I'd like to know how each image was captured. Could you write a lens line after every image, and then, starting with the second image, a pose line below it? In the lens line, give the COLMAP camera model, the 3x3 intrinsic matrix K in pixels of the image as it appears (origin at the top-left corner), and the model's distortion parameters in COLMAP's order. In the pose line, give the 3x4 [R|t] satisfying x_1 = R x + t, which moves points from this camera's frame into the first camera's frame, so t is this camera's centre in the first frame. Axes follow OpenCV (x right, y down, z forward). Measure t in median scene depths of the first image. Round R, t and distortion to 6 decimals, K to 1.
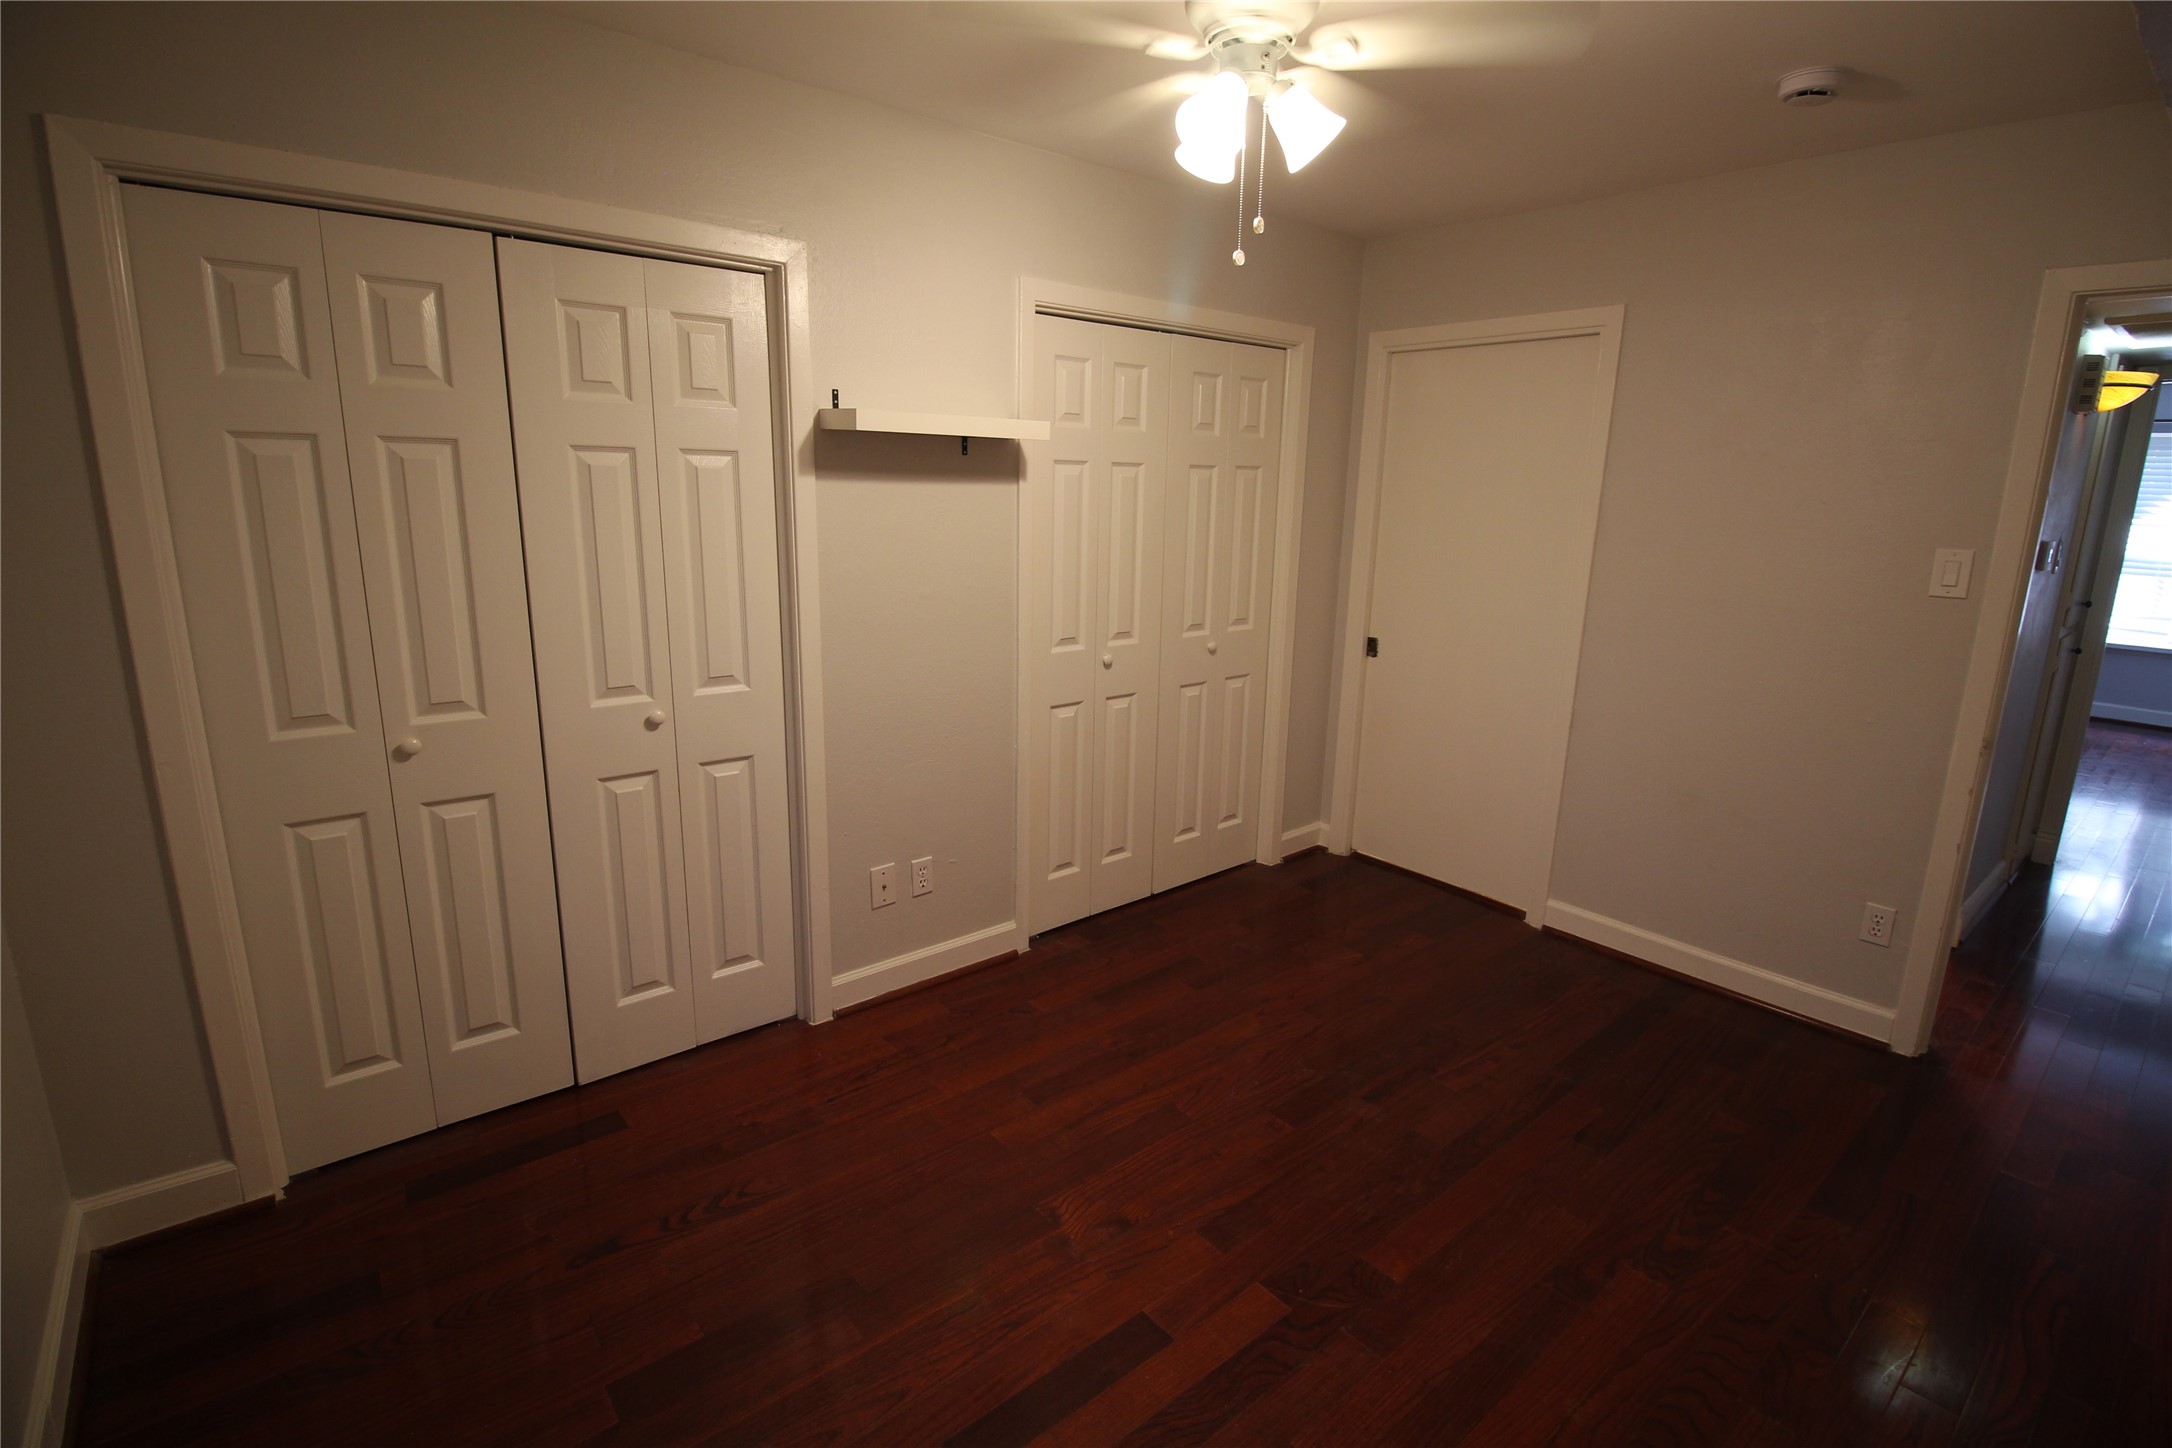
lens RADIAL K [[1030.4, 0, 1086.0], [0, 1030.4, 724.0], [0, 0, 1]] dist [-0.000995, -0.000769]
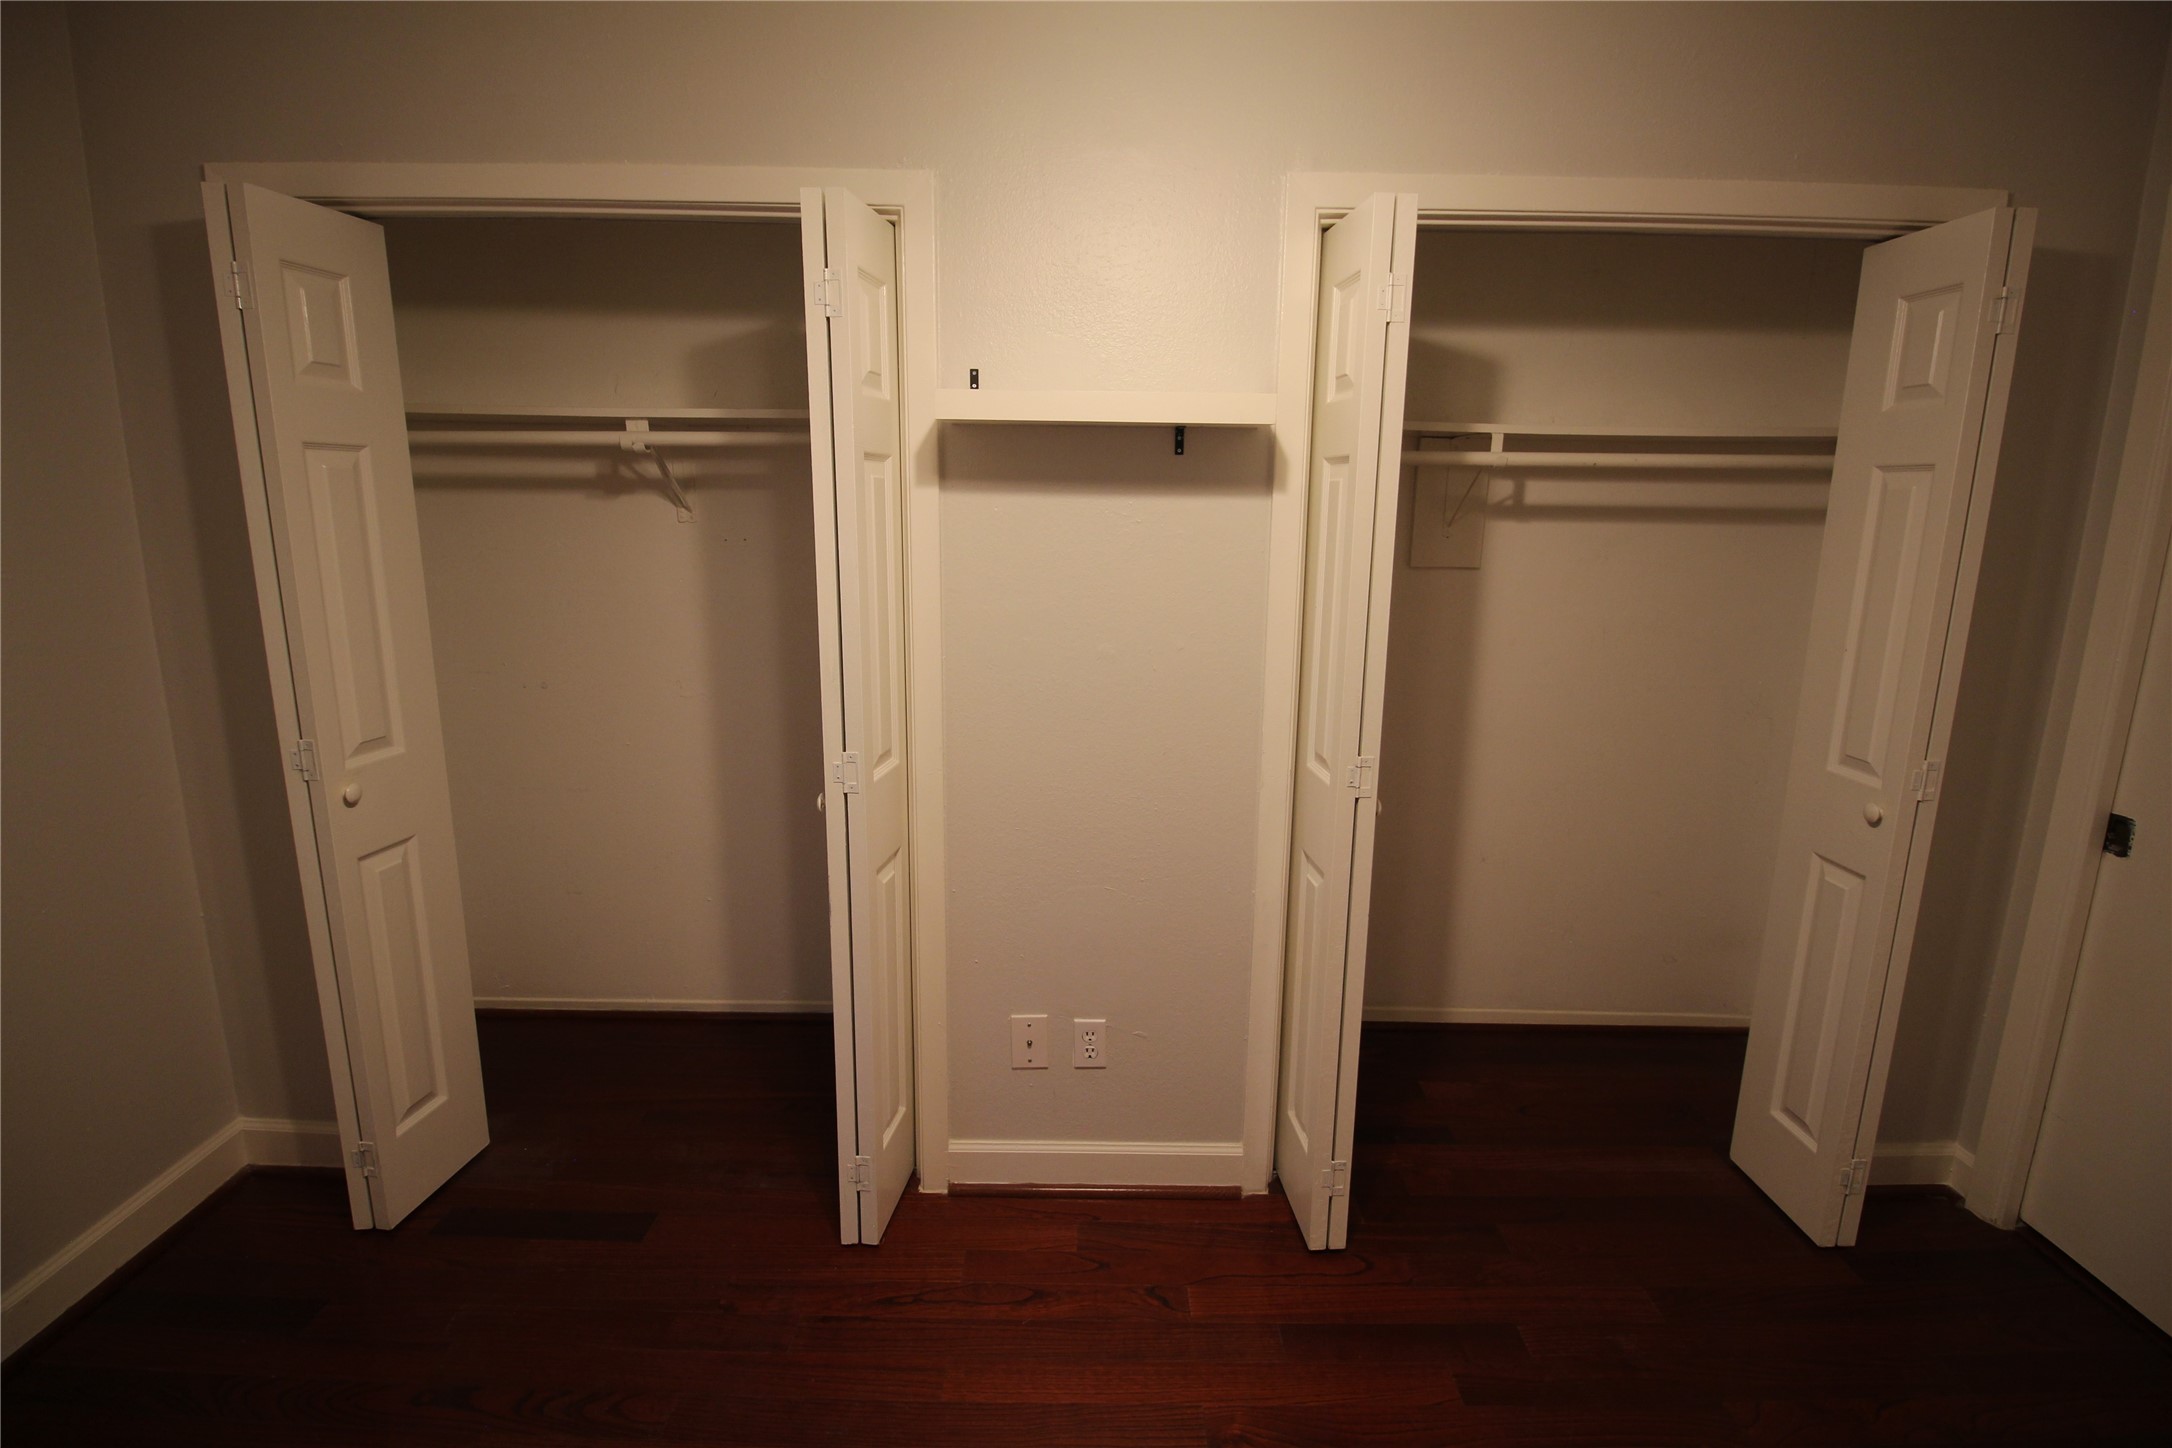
lens RADIAL K [[1059.5, 0, 1084.8], [0, 1059.5, 697.0], [0, 0, 1]] dist [-0.000757, -0.014545]
pose [[0.765296, 0.122194, -0.631974, 0.279145], [-0.143720, 0.989468, 0.017278, -0.103801], [0.627429, 0.077604, 0.774797, 0.422898]]
